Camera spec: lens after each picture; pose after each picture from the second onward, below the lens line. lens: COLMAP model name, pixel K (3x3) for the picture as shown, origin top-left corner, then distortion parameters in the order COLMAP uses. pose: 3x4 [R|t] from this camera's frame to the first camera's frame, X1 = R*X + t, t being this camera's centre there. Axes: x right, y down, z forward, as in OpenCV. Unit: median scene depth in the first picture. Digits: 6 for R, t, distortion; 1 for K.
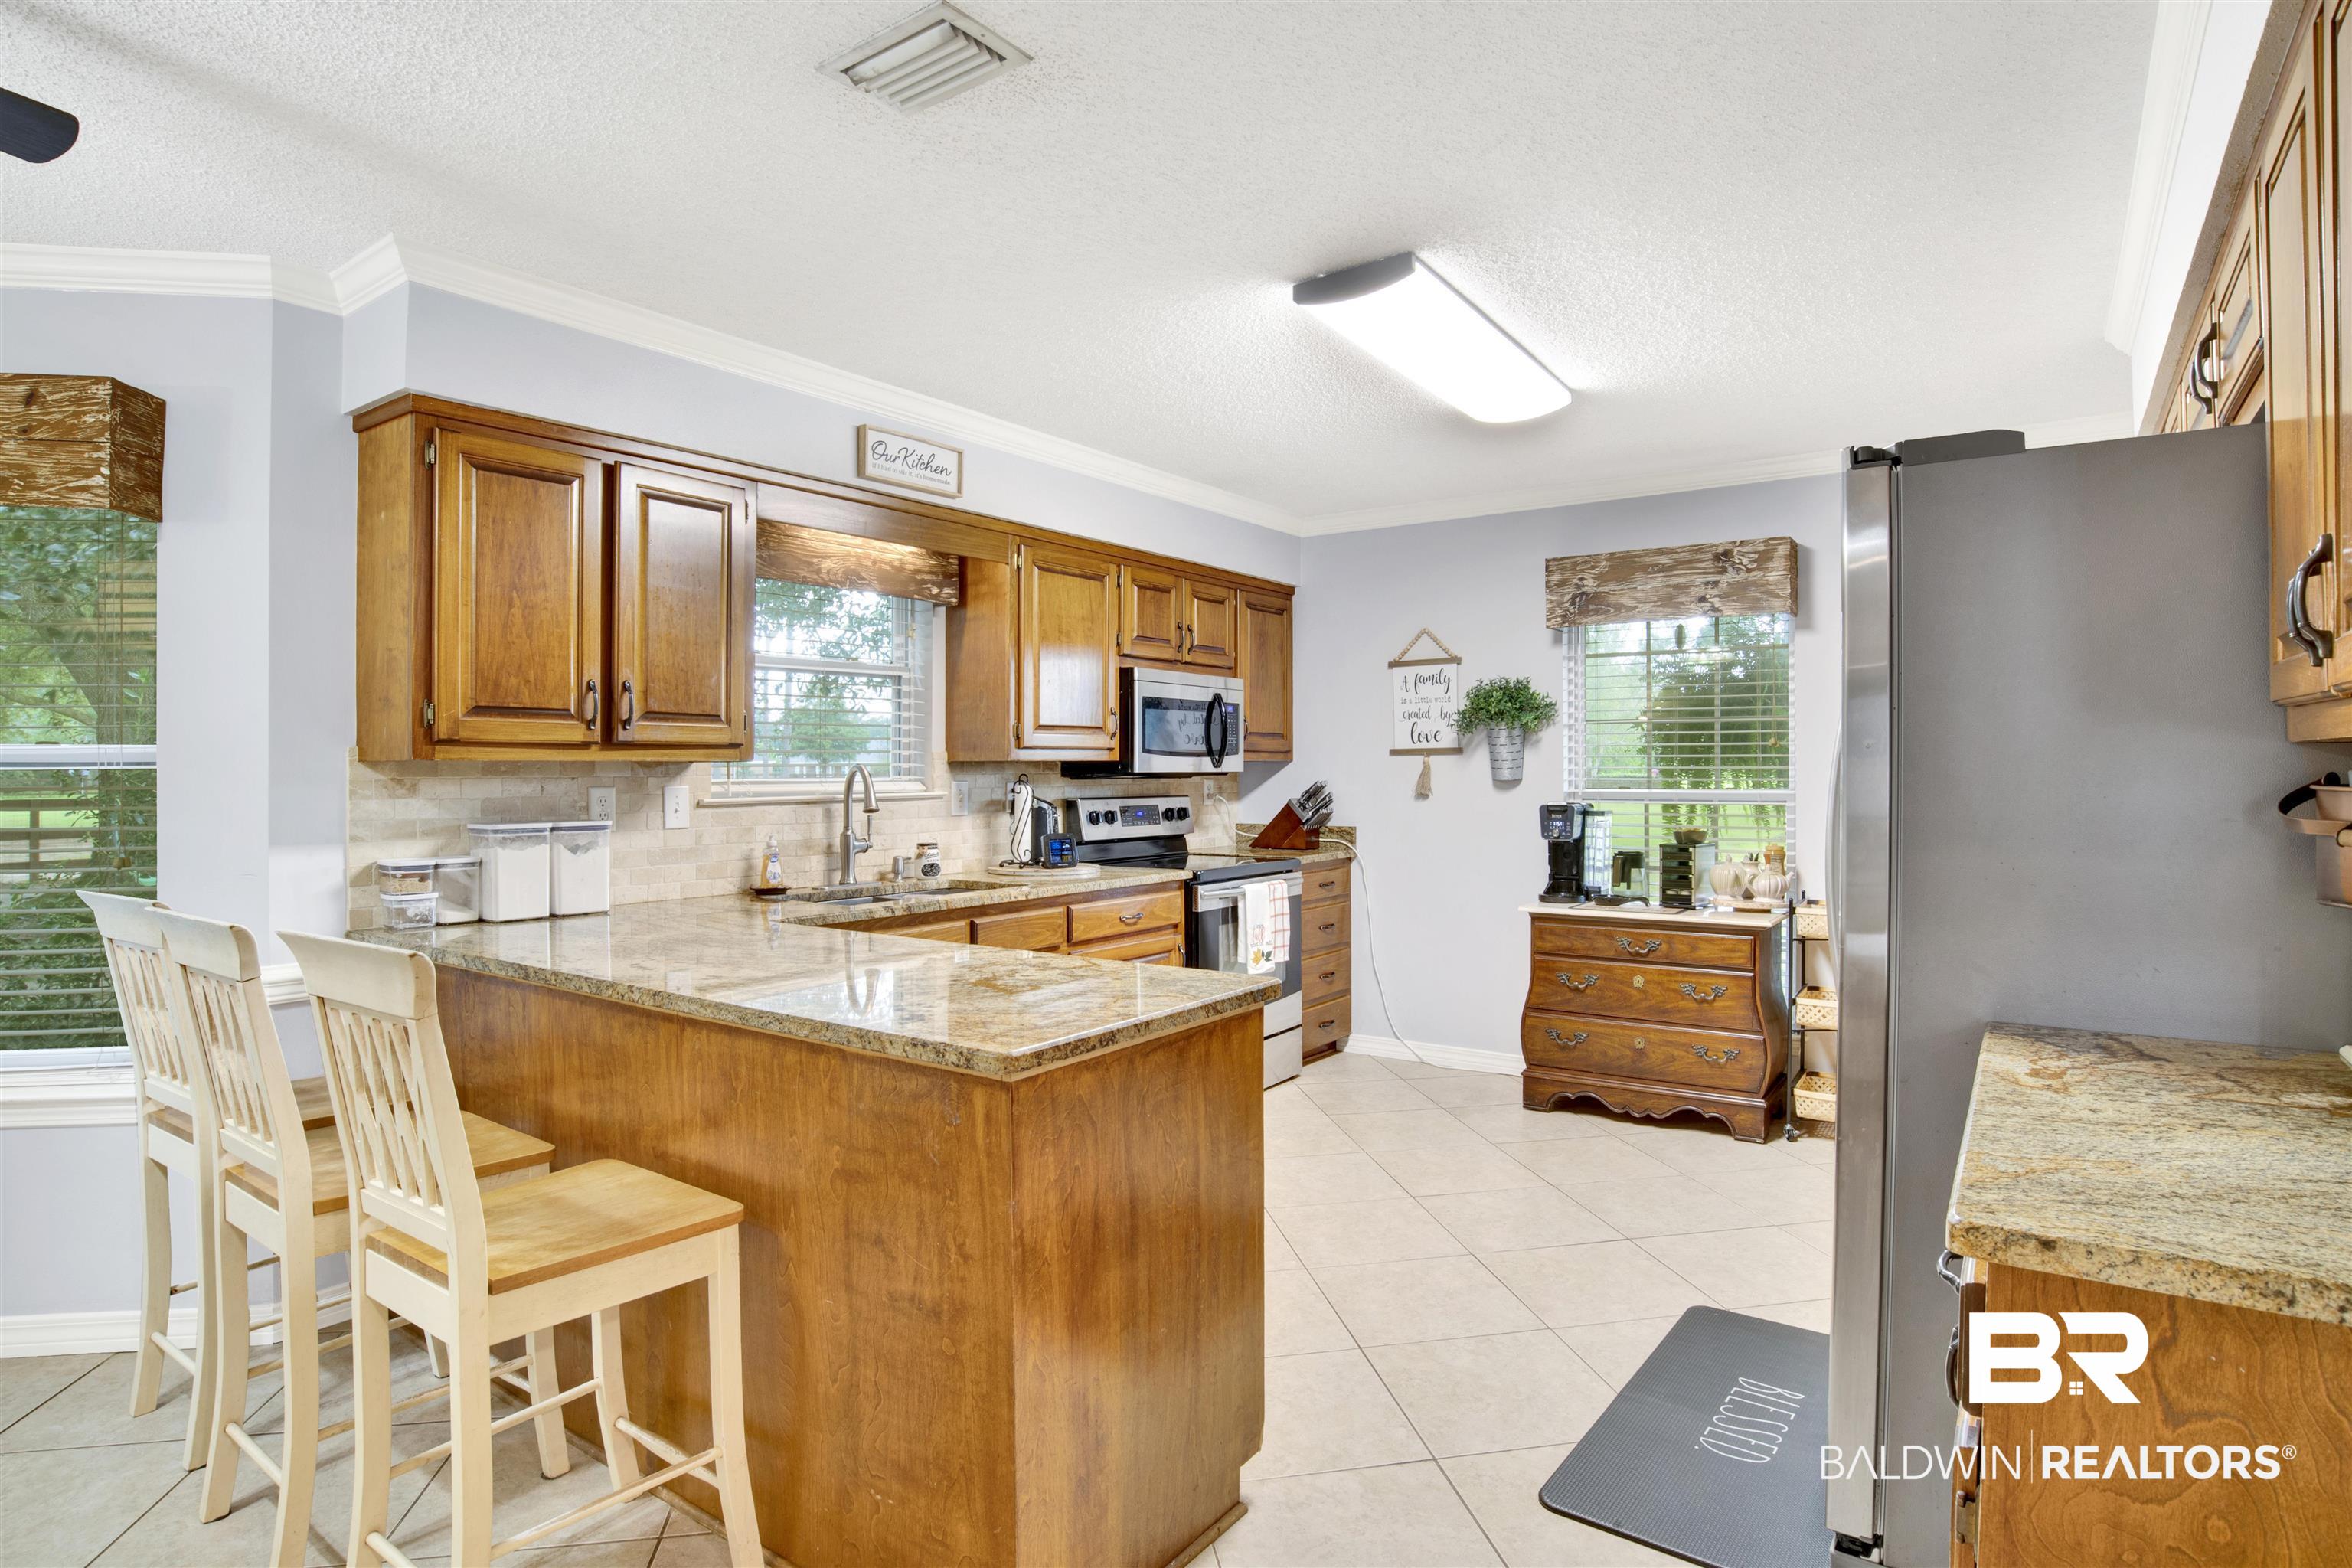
lens RADIAL K [[1266.1, 0, 1186.0], [0, 1266.1, 786.3], [0, 0, 1]] dist [-0.063148, 0.017588]
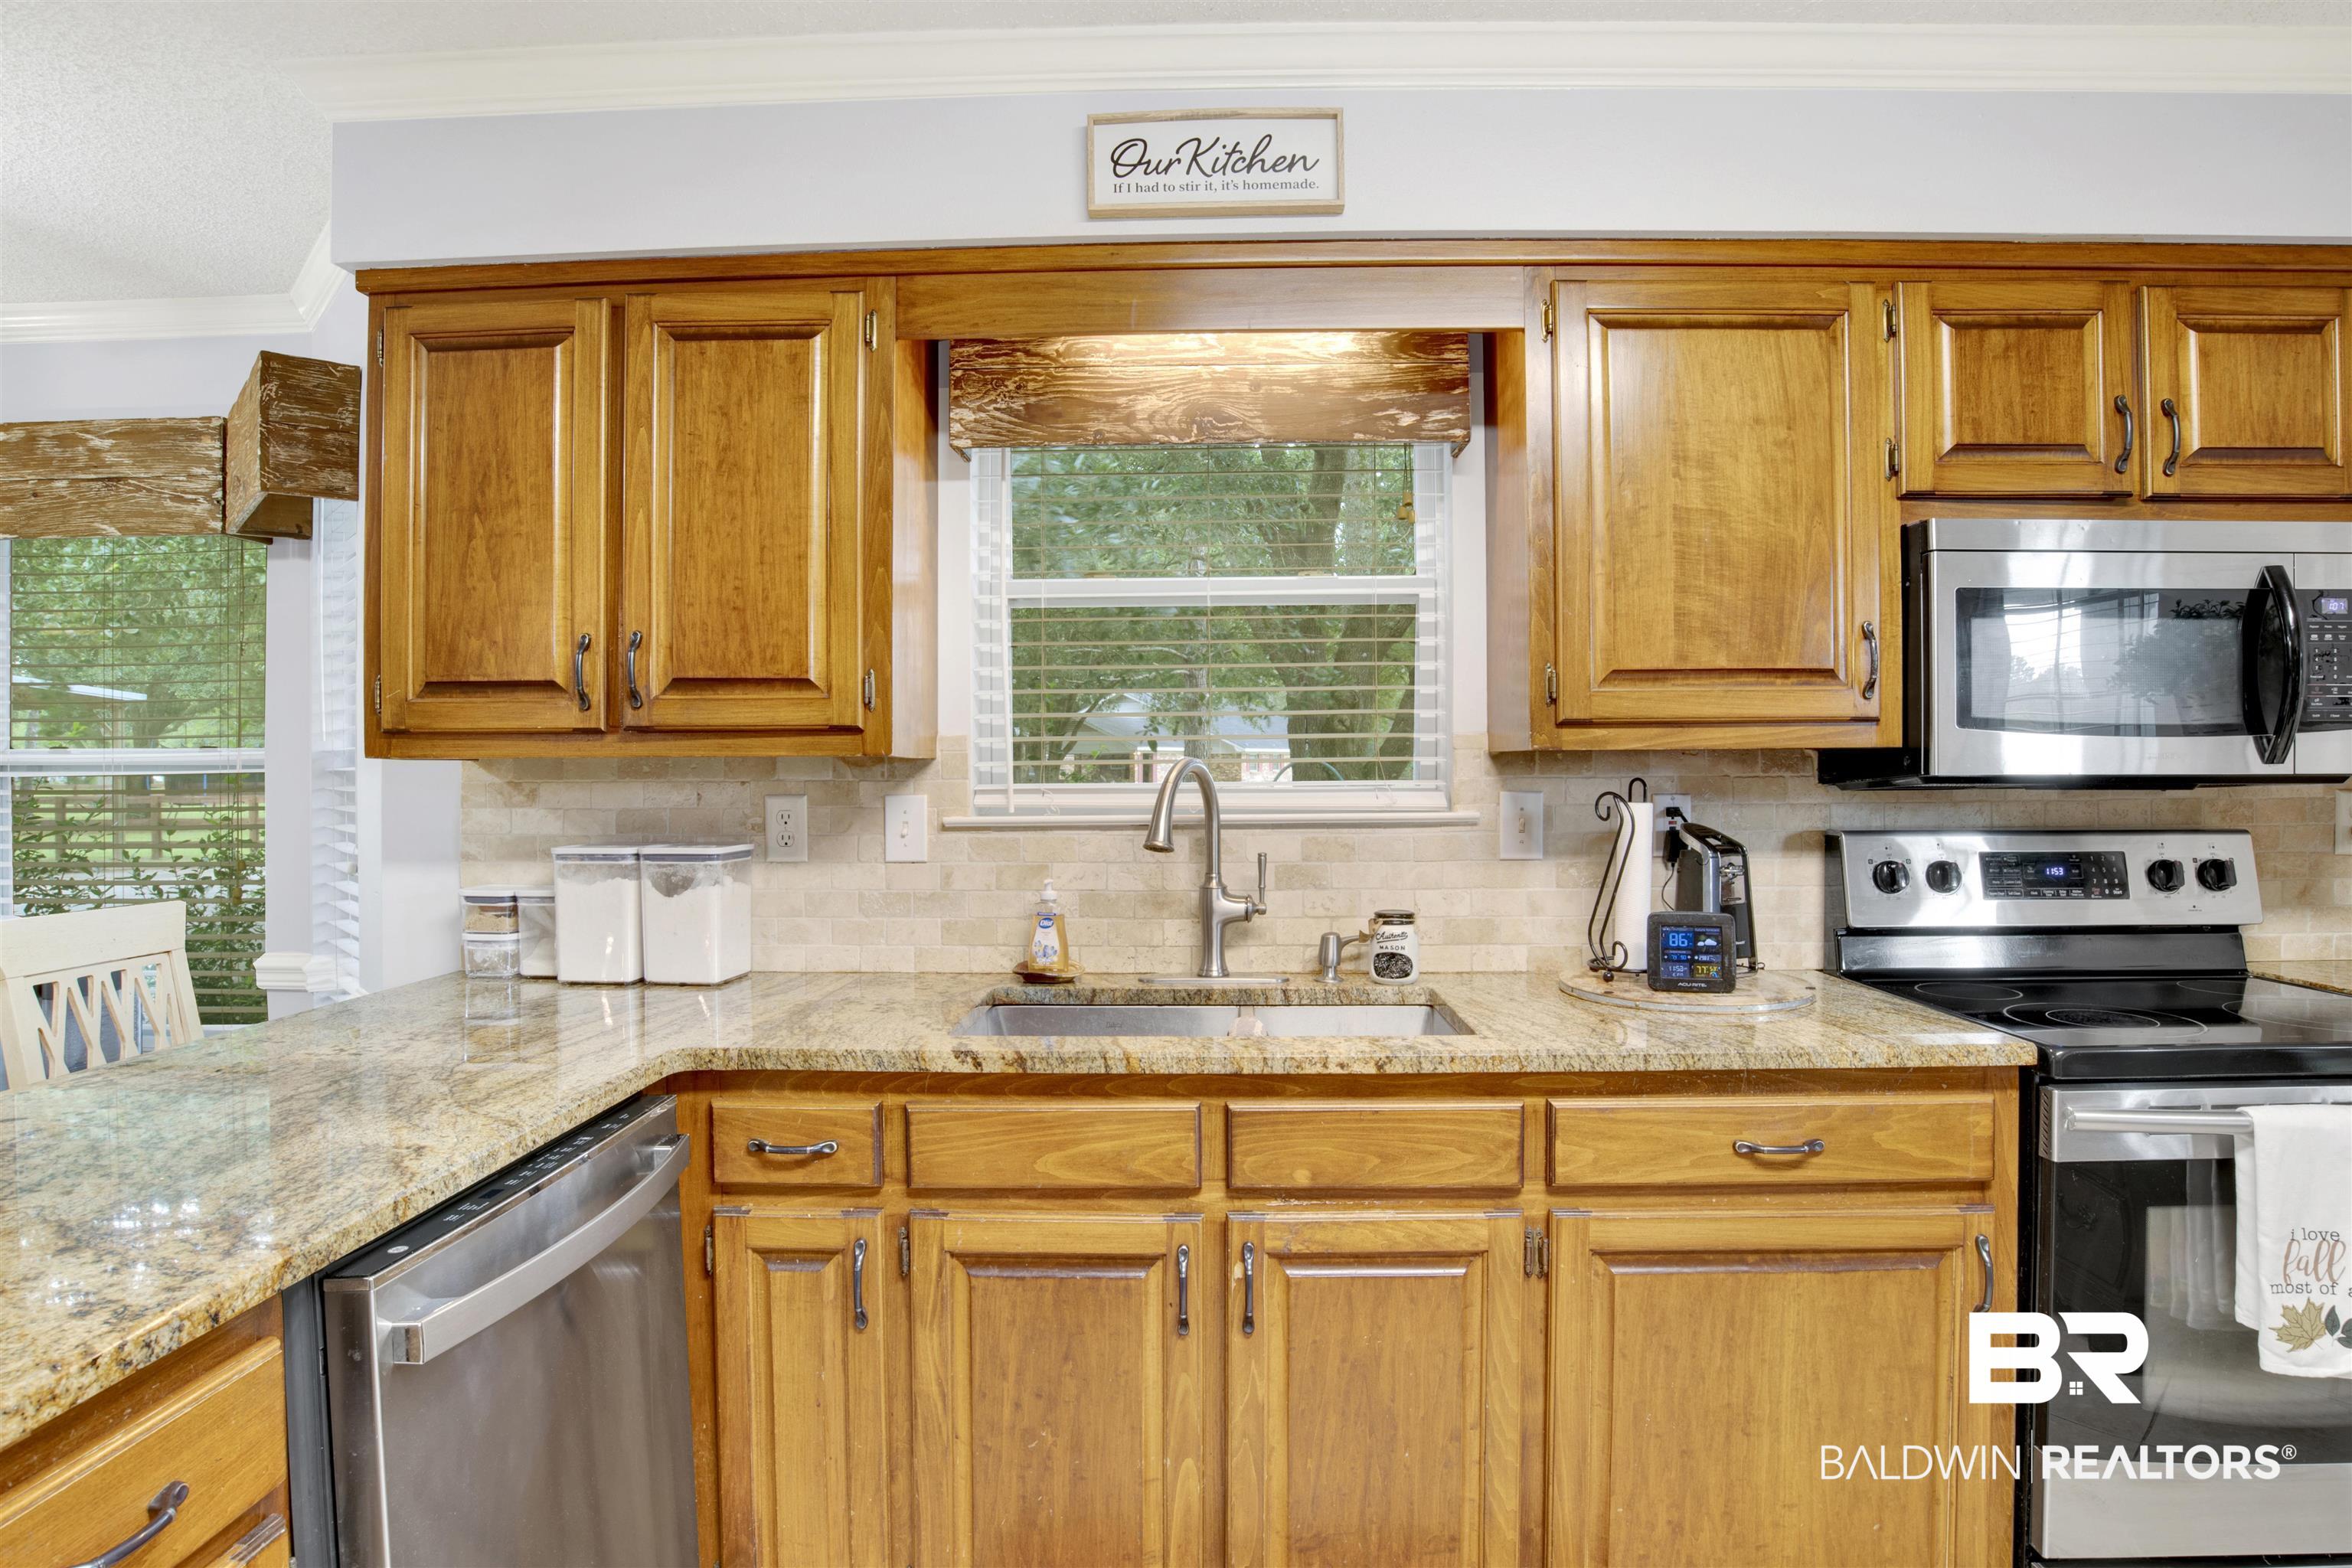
lens RADIAL K [[1266.1, 0, 1173.2], [0, 1266.1, 774.3], [0, 0, 1]] dist [-0.063148, 0.017588]
pose [[0.558407, 0.006094, -0.829545, 0.191248], [-0.008720, 0.999961, 0.001476, -0.012299], [0.829522, 0.006410, 0.558438, 0.707453]]
